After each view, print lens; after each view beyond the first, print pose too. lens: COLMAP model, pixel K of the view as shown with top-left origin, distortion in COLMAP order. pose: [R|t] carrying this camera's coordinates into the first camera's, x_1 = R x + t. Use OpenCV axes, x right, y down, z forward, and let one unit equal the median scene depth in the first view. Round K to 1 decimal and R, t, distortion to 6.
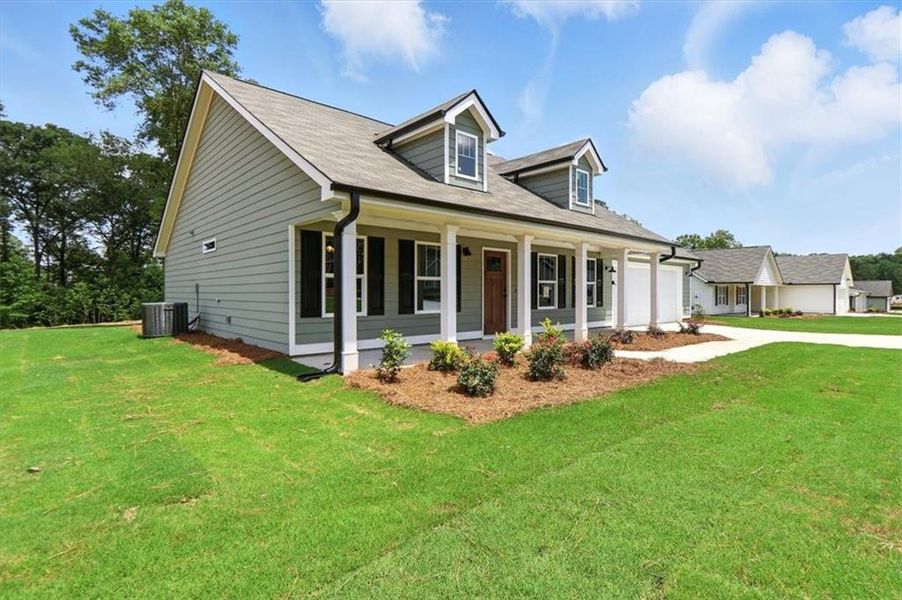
lens RADIAL K [[476.1, 0, 460.3], [0, 476.1, 303.4], [0, 0, 1]] dist [-0.013994, -0.000511]
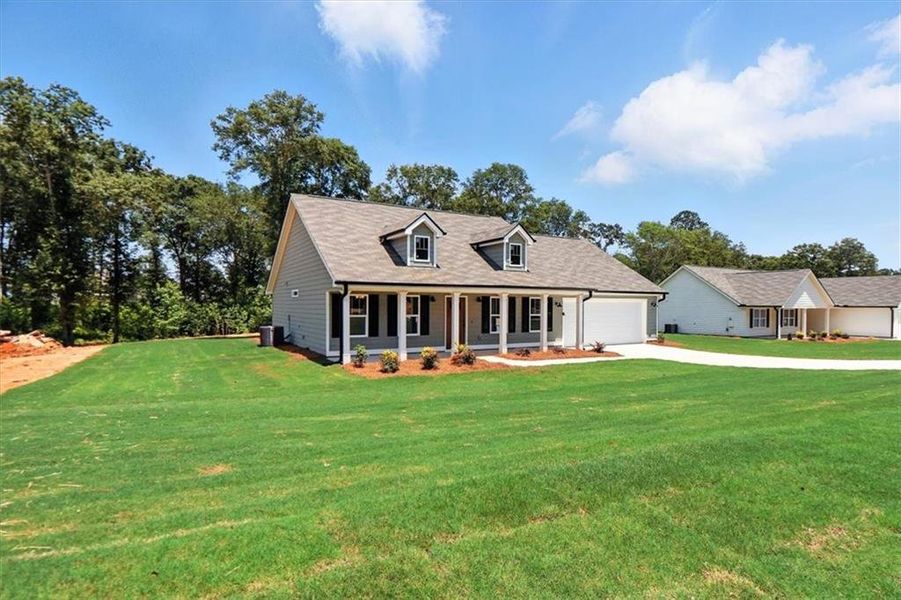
lens RADIAL K [[567.8, 0, 470.1], [0, 567.8, 324.9], [0, 0, 1]] dist [-0.024032, 0.000271]
pose [[0.974545, 0.013186, -0.223803, 0.291764], [-0.008700, 0.999741, 0.021018, -0.030012], [0.224022, -0.018536, 0.974408, -0.456214]]
